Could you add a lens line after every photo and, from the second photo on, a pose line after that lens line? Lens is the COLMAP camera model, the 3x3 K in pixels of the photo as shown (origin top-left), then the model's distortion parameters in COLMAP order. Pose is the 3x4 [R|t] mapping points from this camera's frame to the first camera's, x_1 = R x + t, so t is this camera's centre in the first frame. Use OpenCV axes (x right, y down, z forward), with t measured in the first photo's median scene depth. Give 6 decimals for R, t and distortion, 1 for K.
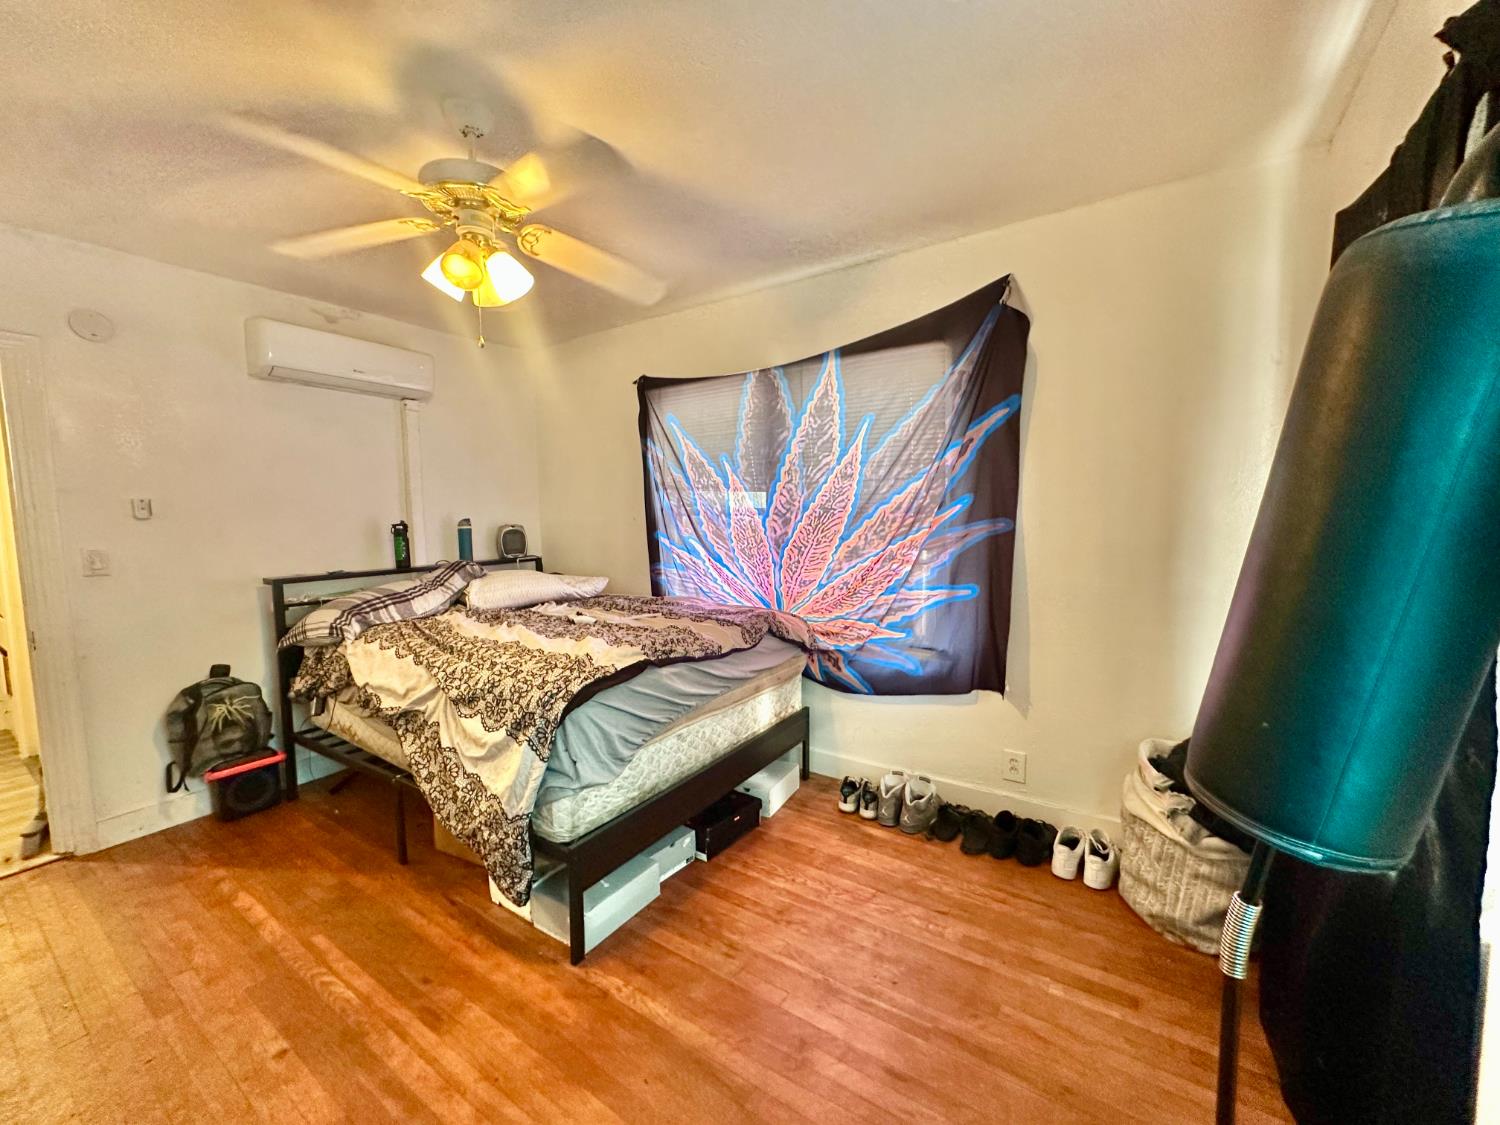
lens RADIAL K [[600.8, 0, 753.7], [0, 600.8, 565.6], [0, 0, 1]] dist [-0.001022, -0.000126]
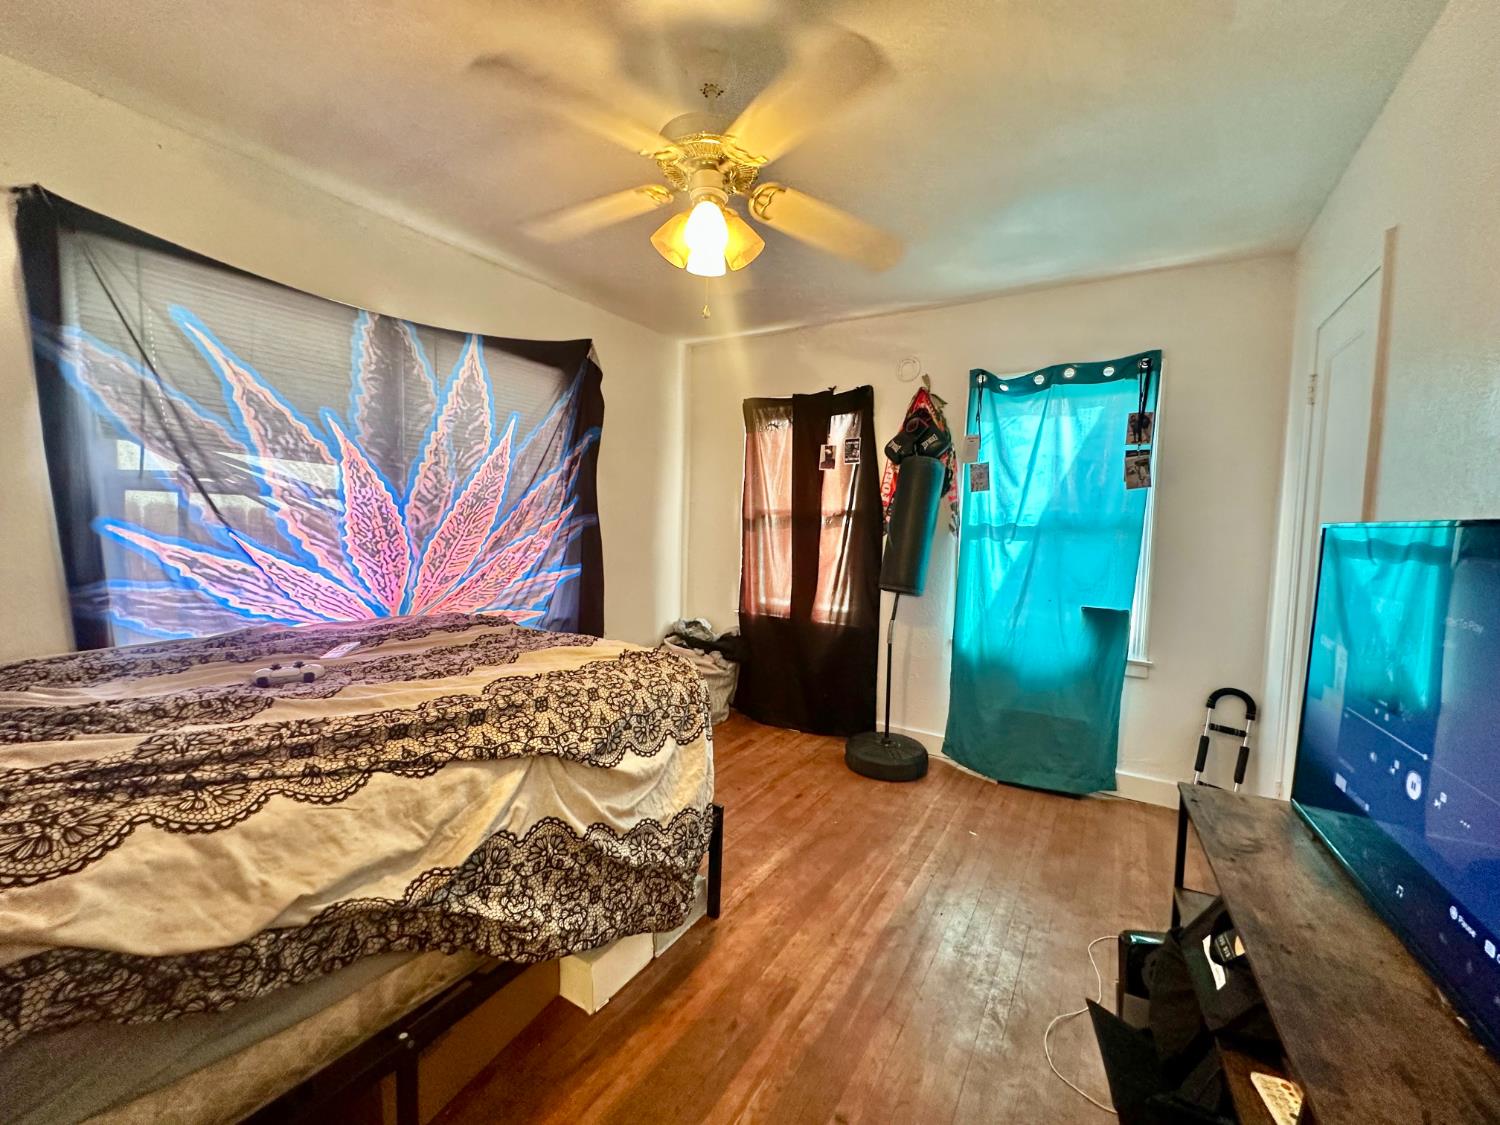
lens RADIAL K [[600.8, 0, 755.5], [0, 600.8, 565.2], [0, 0, 1]] dist [-0.001022, -0.000126]
pose [[-0.041580, -0.058666, 0.997411, -0.844907], [0.061357, 0.996241, 0.061155, -0.018061], [-0.997249, 0.063741, -0.037825, 0.586552]]
